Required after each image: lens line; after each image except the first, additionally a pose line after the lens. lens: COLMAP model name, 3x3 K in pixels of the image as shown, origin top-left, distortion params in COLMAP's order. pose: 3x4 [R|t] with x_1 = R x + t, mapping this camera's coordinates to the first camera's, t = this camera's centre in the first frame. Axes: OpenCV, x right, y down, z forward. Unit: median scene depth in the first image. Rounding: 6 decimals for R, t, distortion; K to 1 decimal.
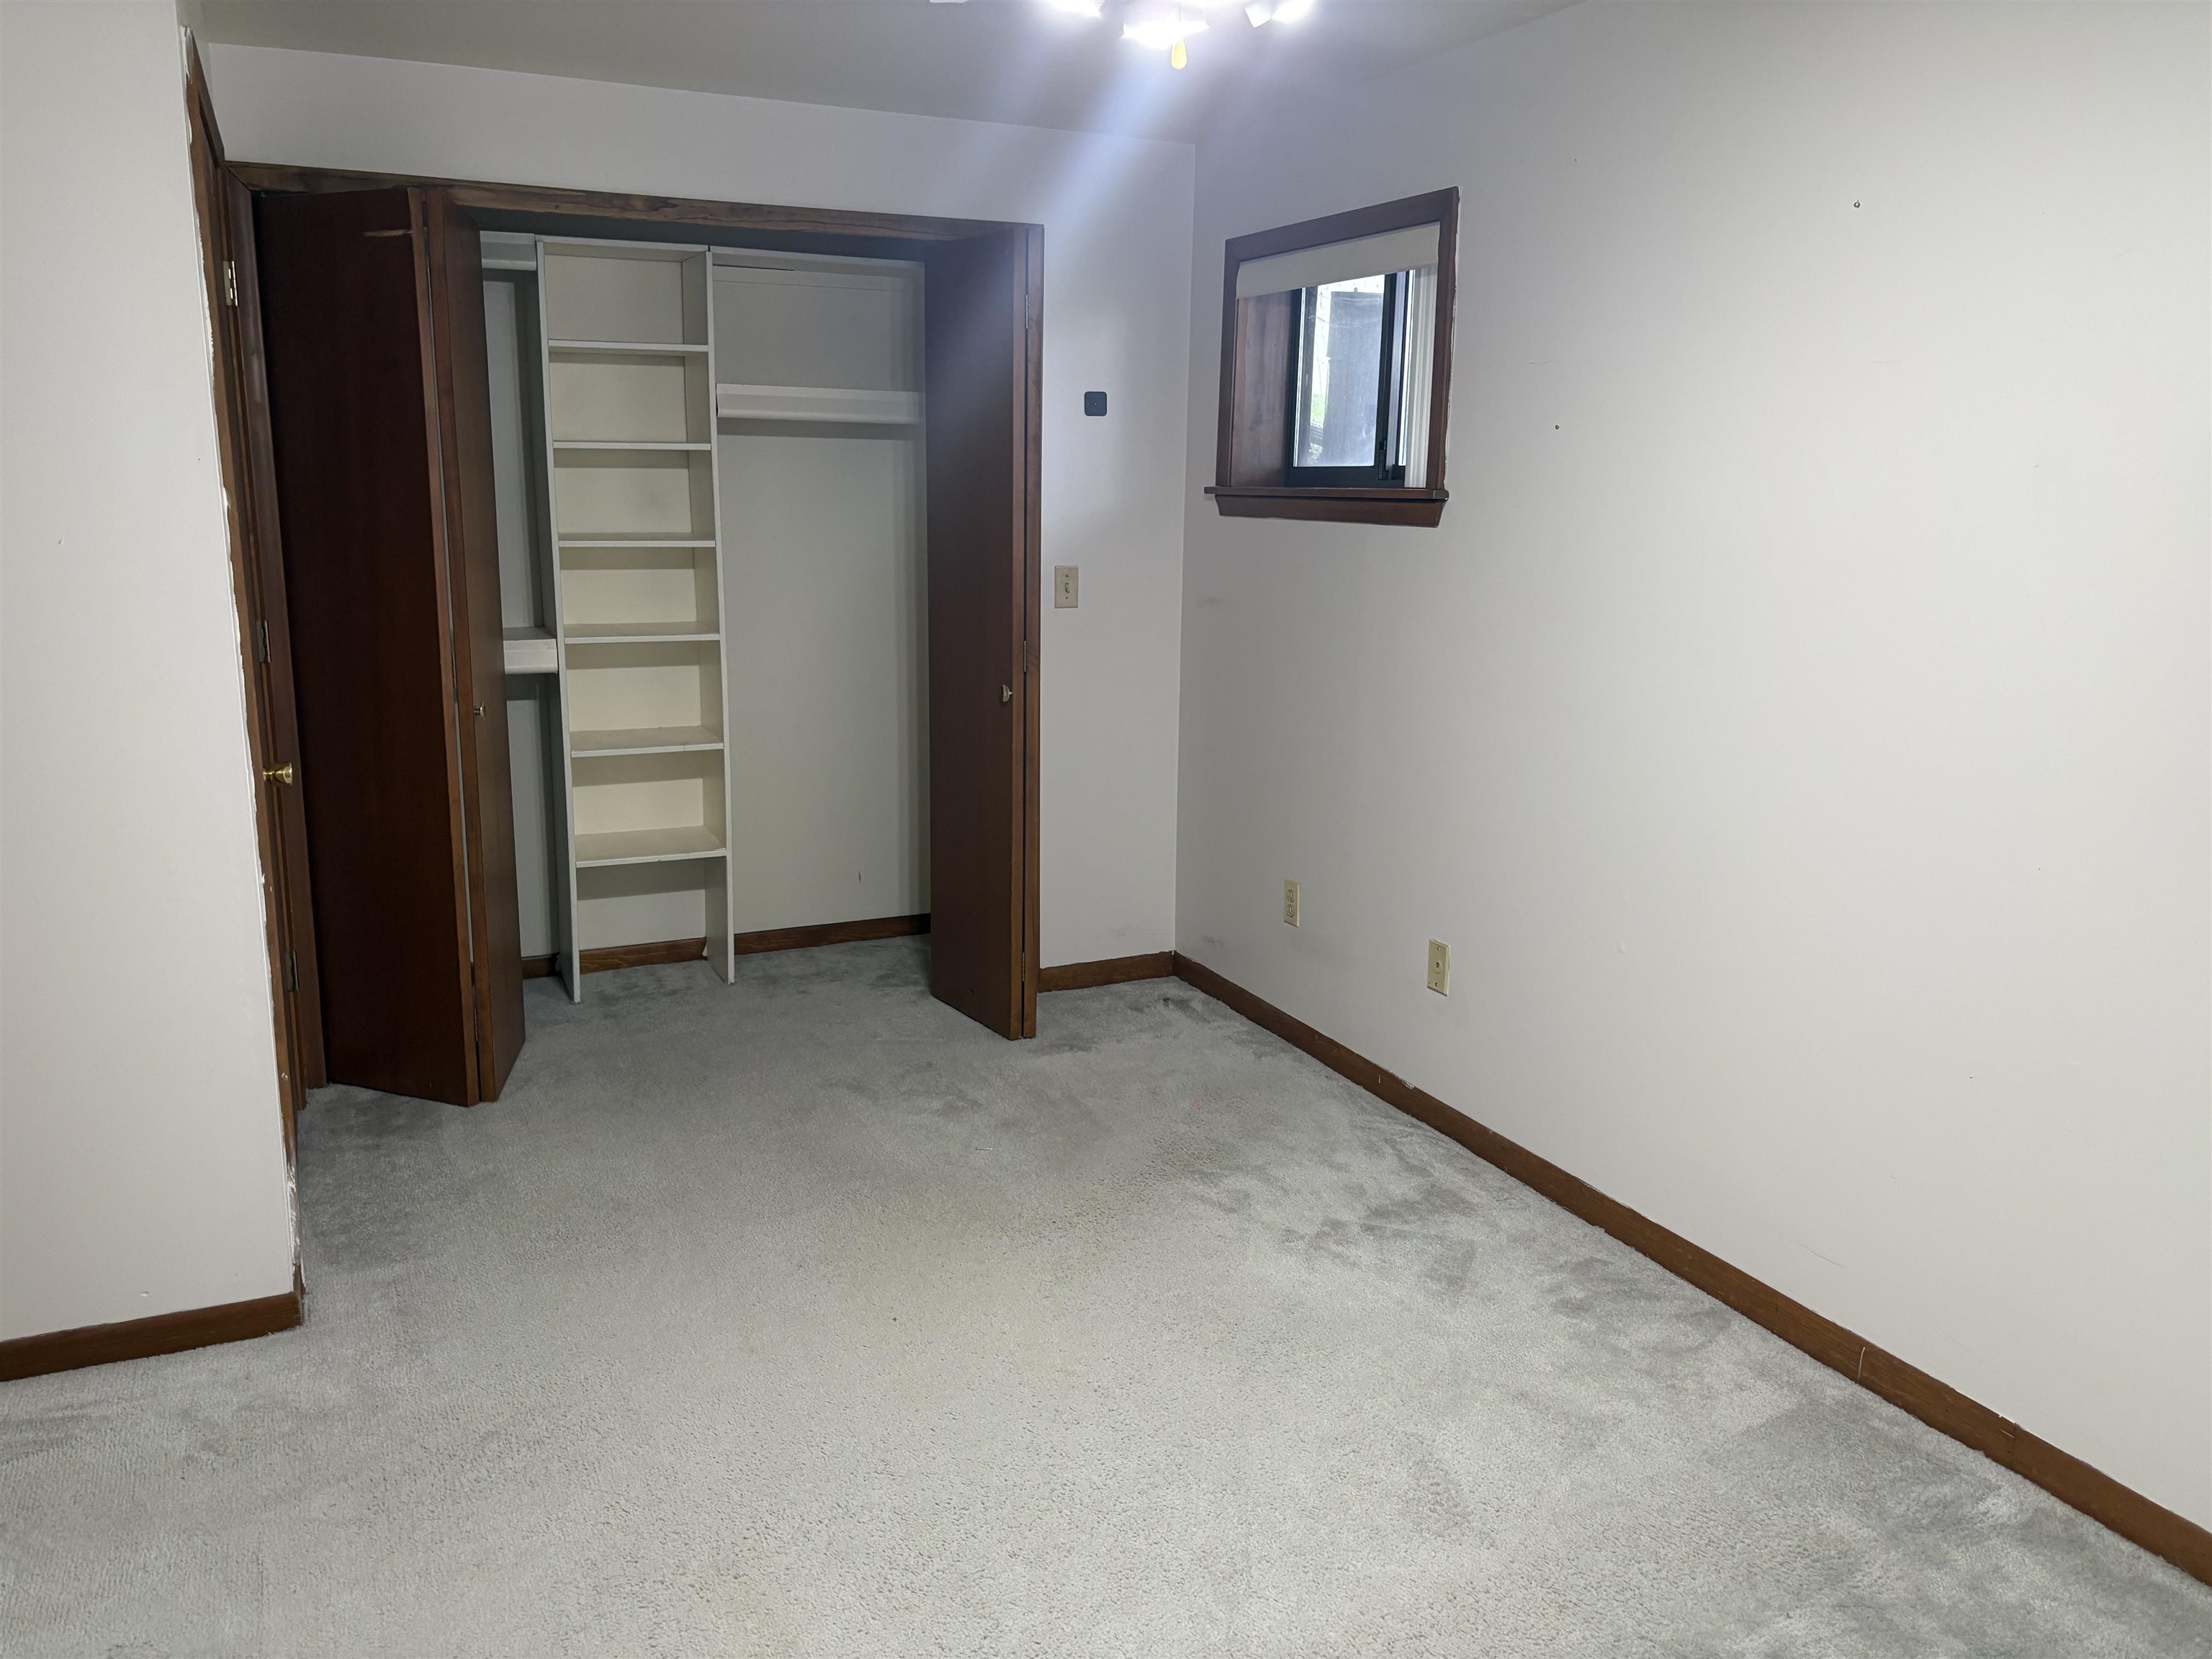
lens RADIAL K [[1667.8, 0, 1107.1], [0, 1667.8, 833.5], [0, 0, 1]] dist [0.078988, -0.095825]
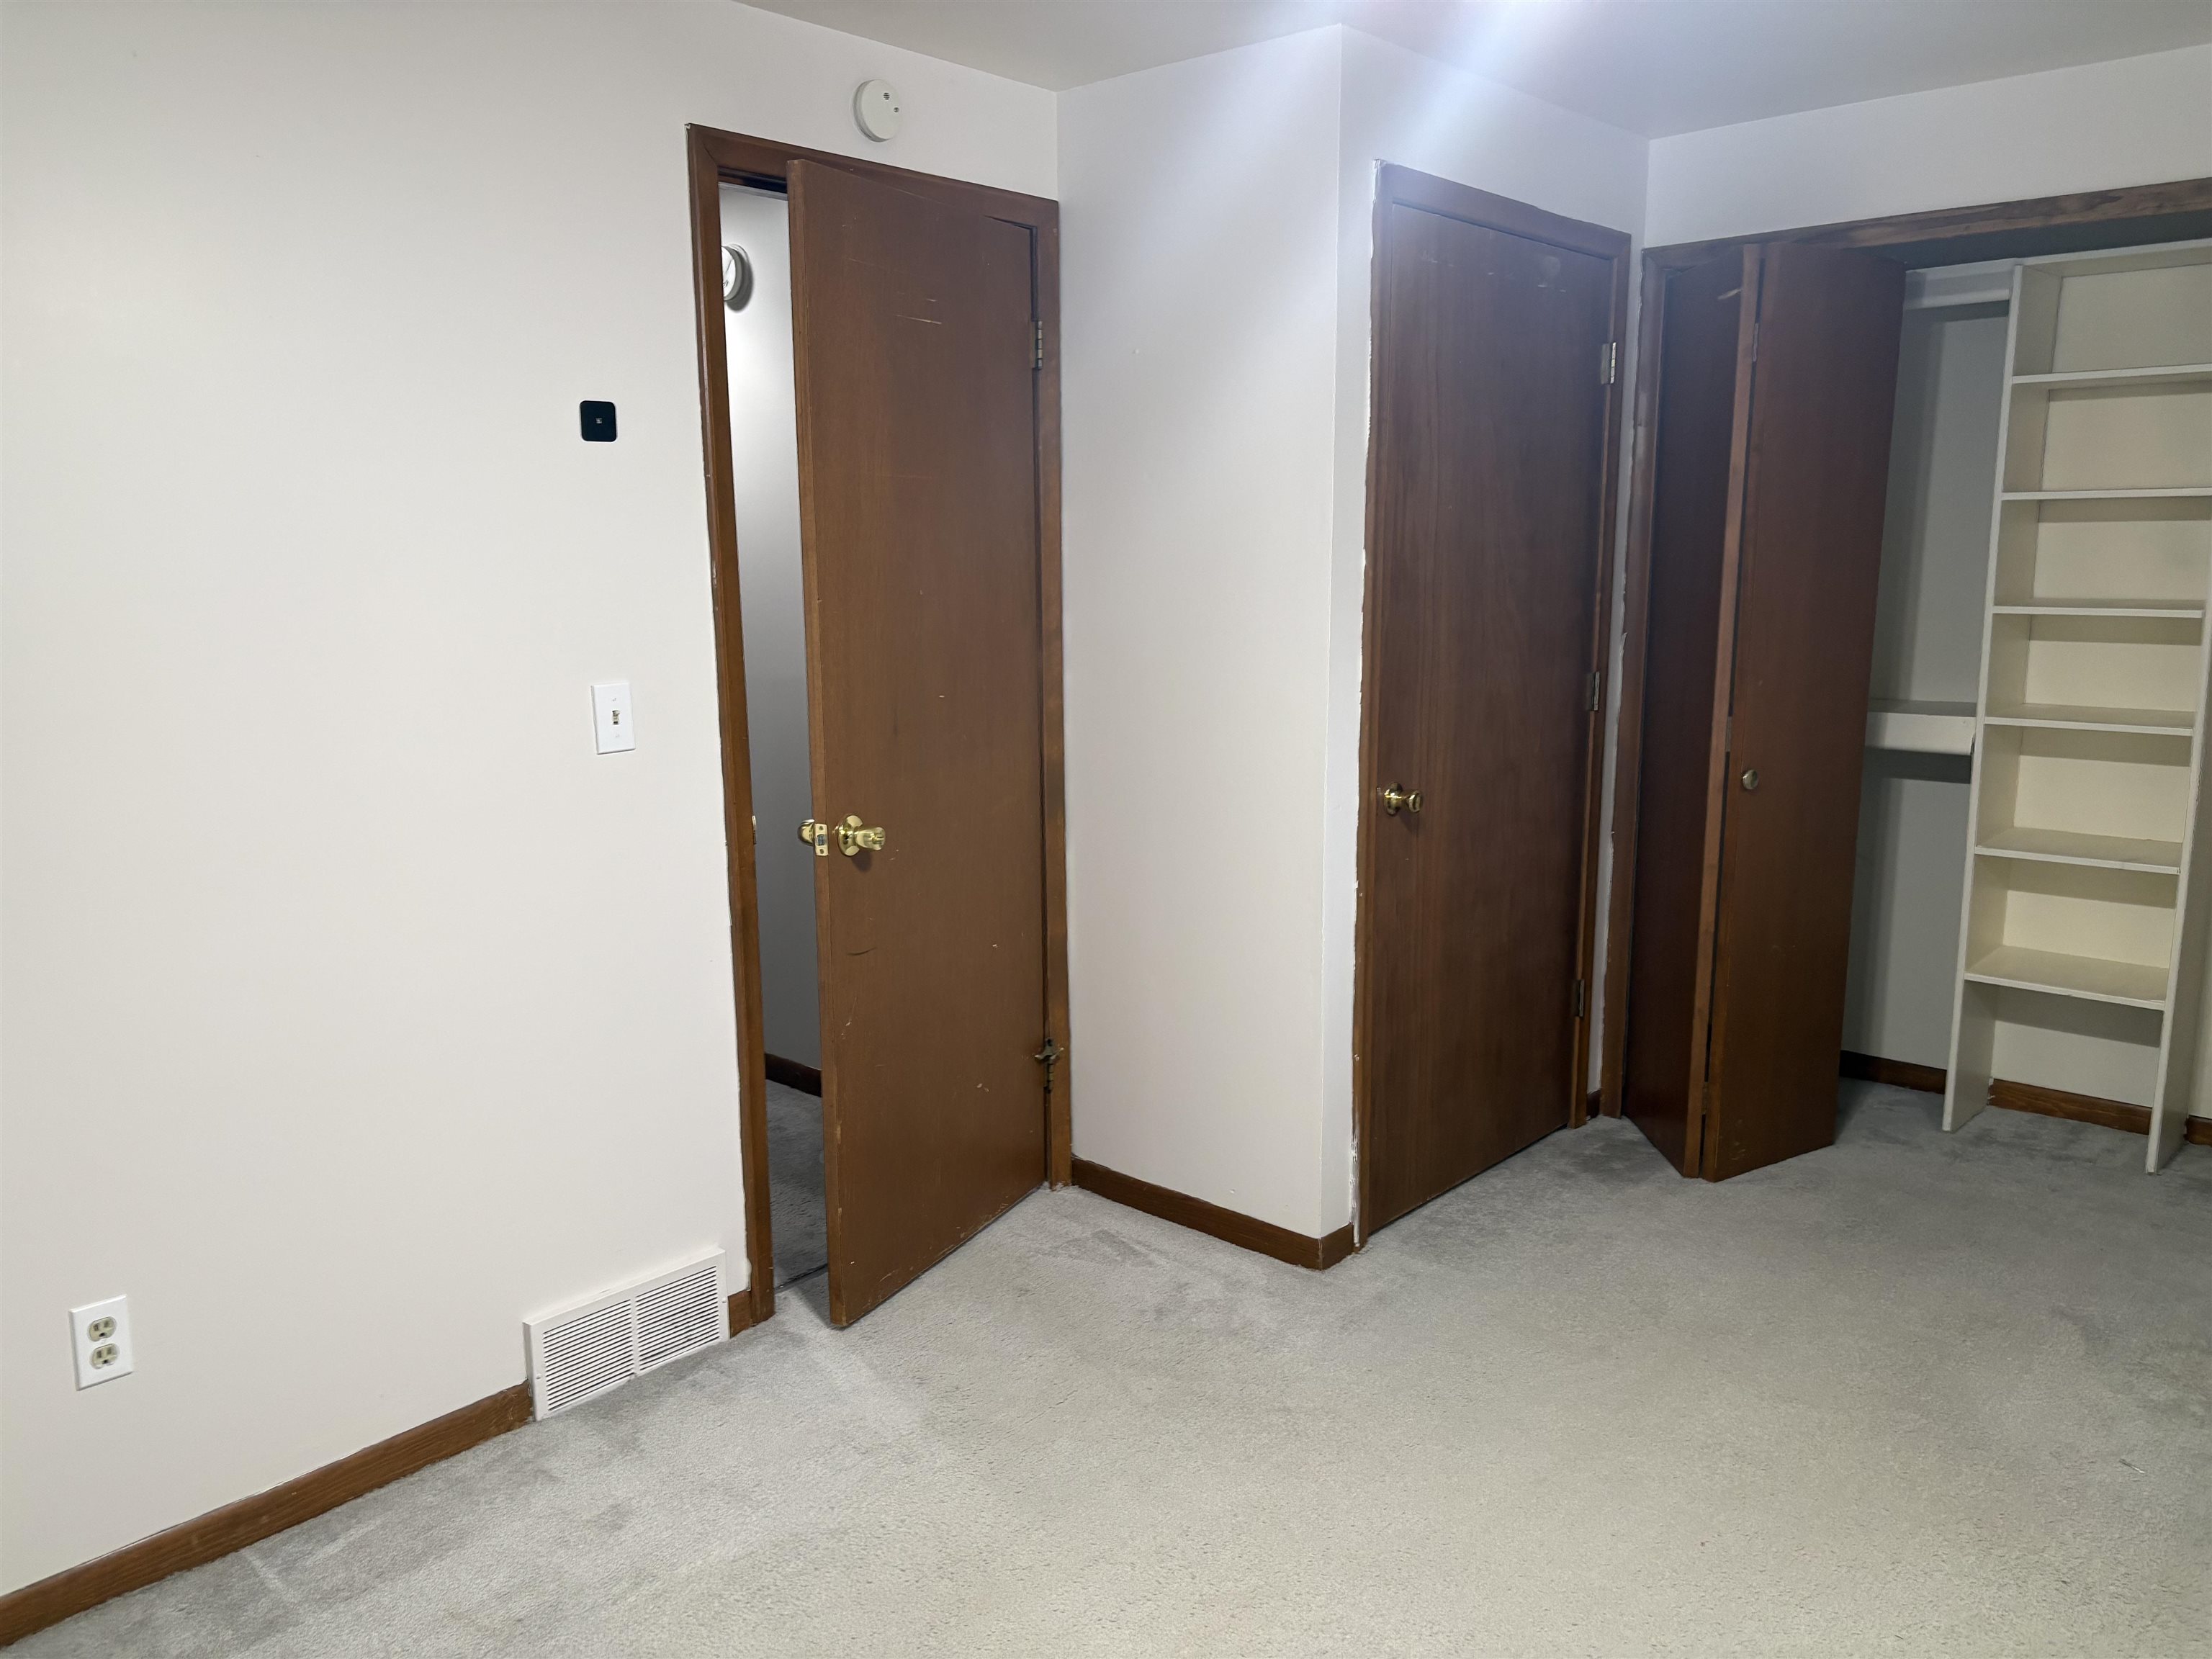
lens RADIAL K [[1657.1, 0, 1108.2], [0, 1657.1, 855.6], [0, 0, 1]] dist [0.076306, -0.086082]
pose [[0.397101, 0.154865, -0.904615, 0.315453], [-0.181978, 0.979377, 0.087781, -0.042077], [0.899553, 0.129762, 0.417093, 0.250672]]
